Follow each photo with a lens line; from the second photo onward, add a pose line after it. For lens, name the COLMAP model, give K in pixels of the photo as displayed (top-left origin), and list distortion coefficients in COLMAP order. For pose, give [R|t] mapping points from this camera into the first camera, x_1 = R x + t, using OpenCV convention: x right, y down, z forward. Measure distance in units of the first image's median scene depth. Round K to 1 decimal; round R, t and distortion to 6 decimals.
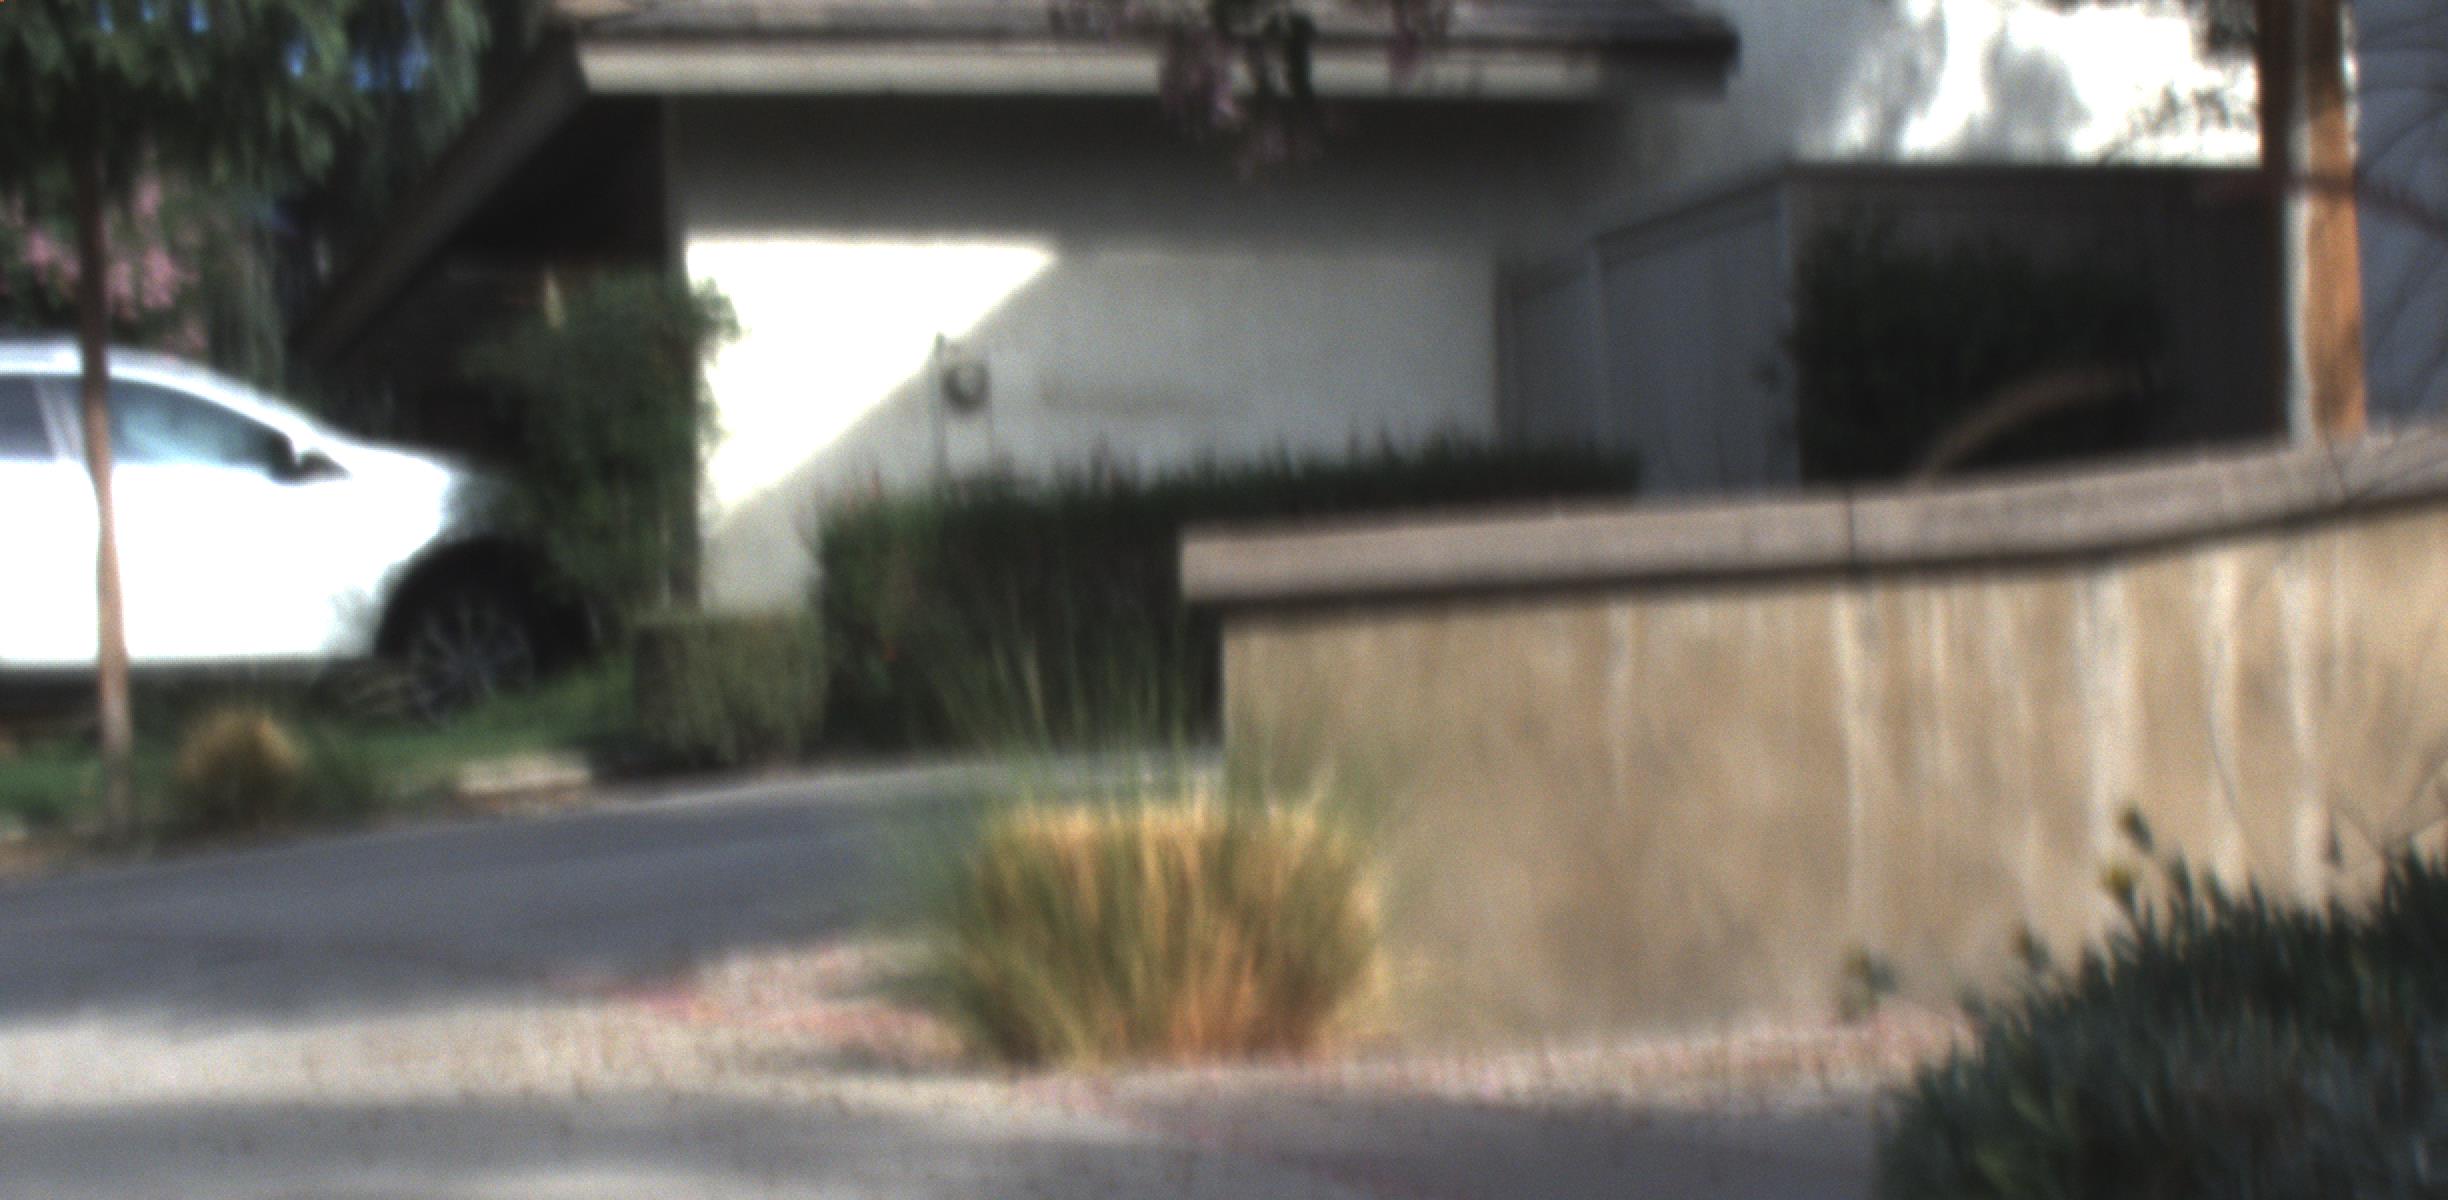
lens RADIAL K [[6205.5, 0, 1231.0], [0, 6205.5, 599.4], [0, 0, 1]] dist [0.075126, 0.000000]
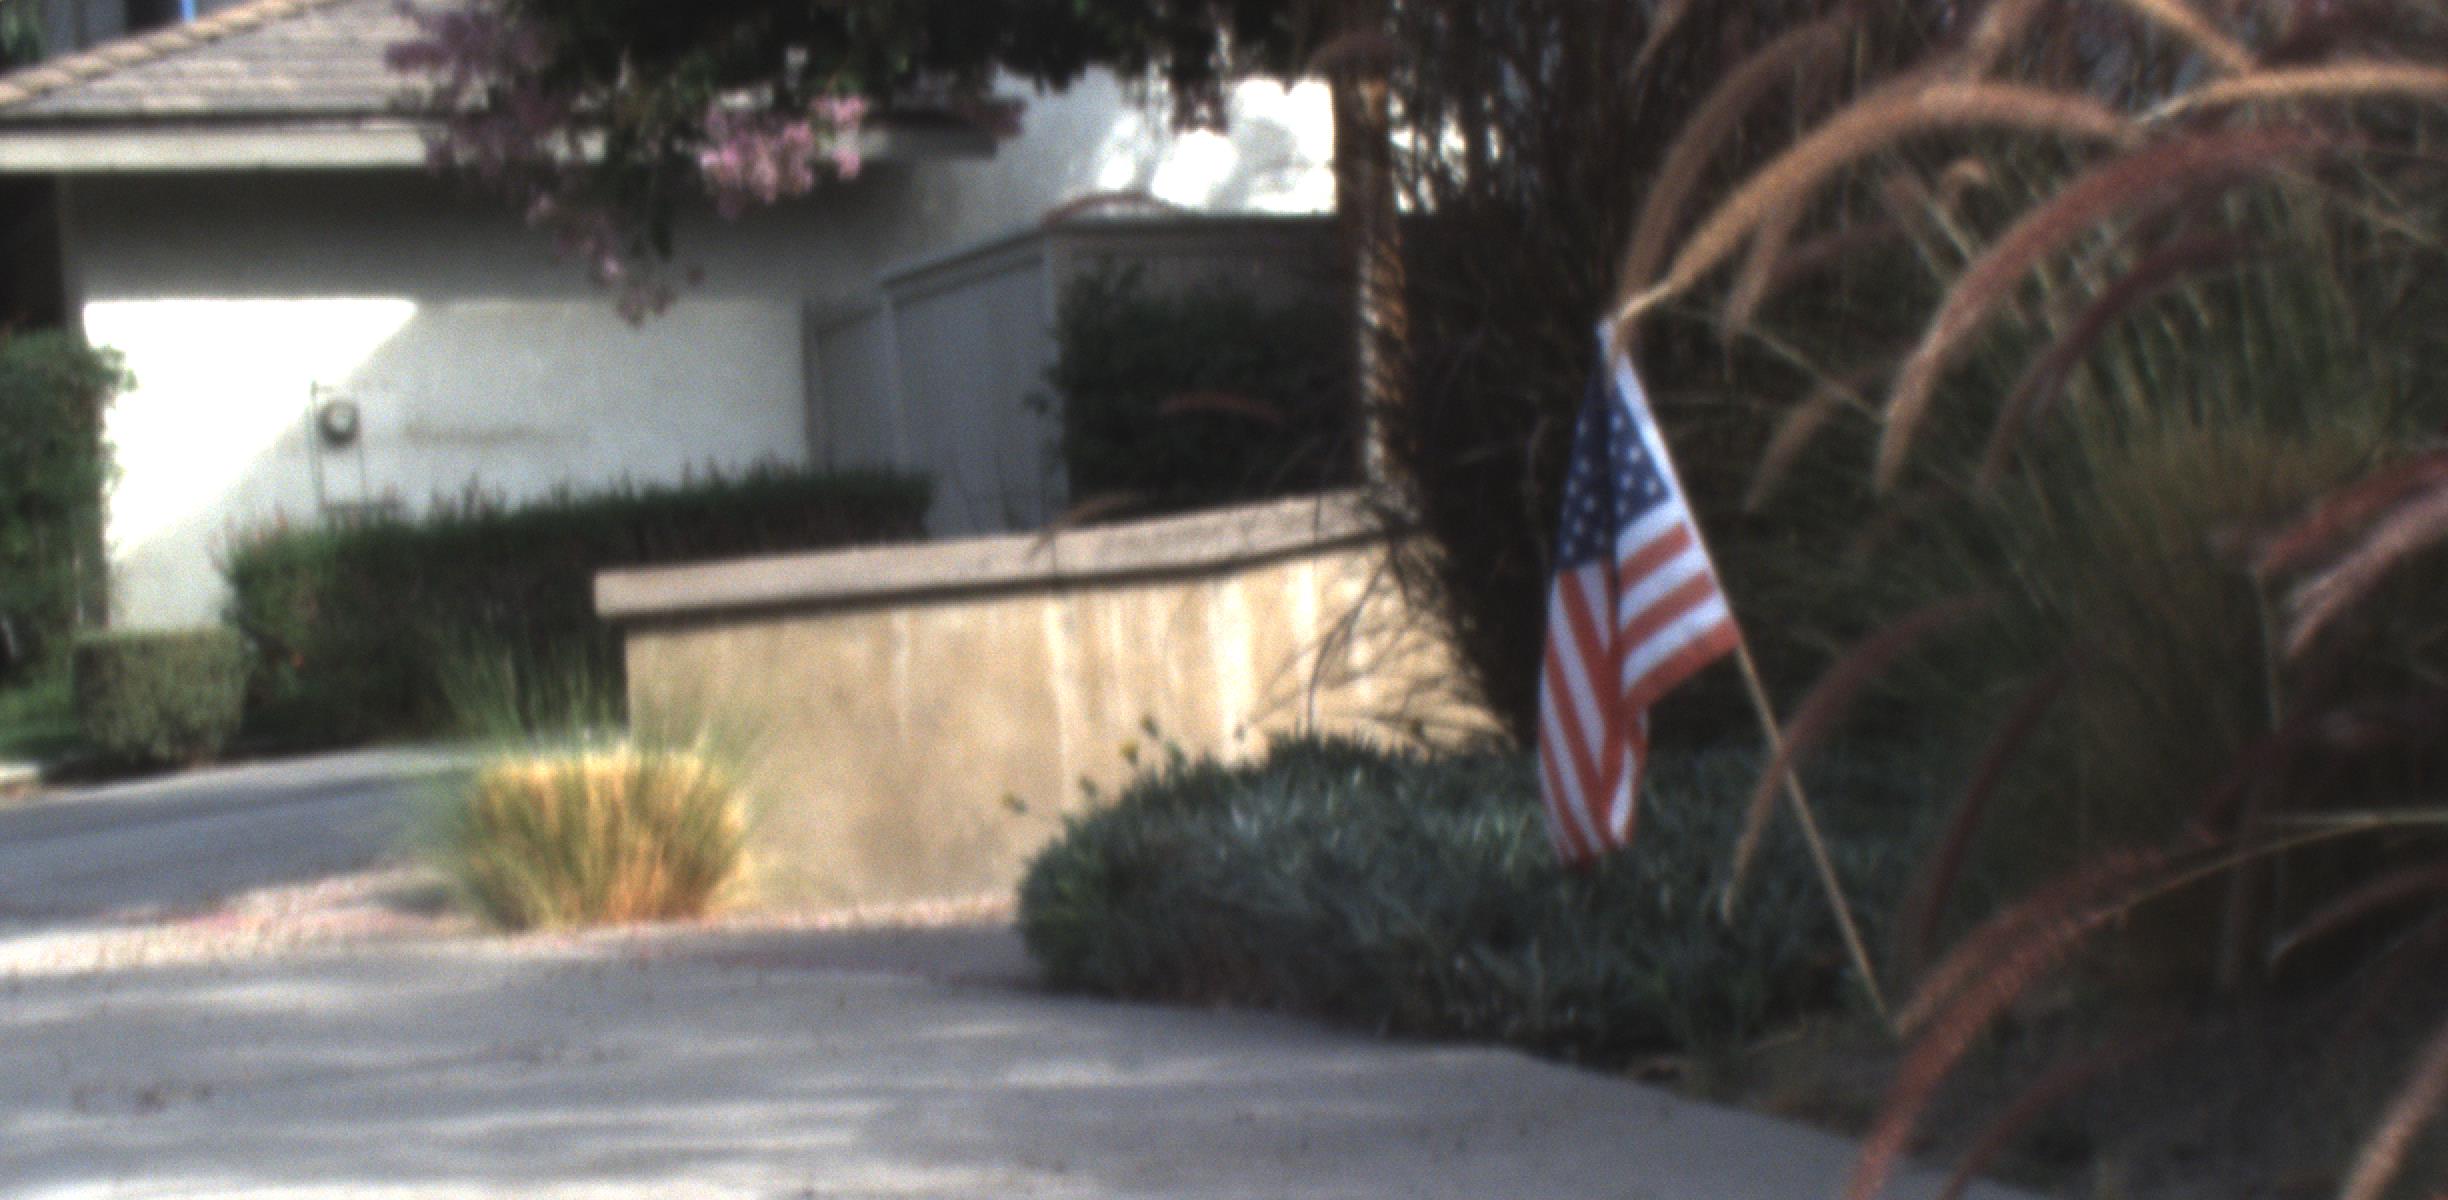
lens RADIAL K [[6205.5, 0, 1224.1], [0, 6205.5, 604.7], [0, 0, 1]] dist [0.075126, 0.000000]
pose [[0.993549, -0.030638, 0.109187, -0.020786], [0.030380, 0.999530, 0.004031, -0.004281], [-0.109259, -0.000688, 0.994013, -0.452800]]
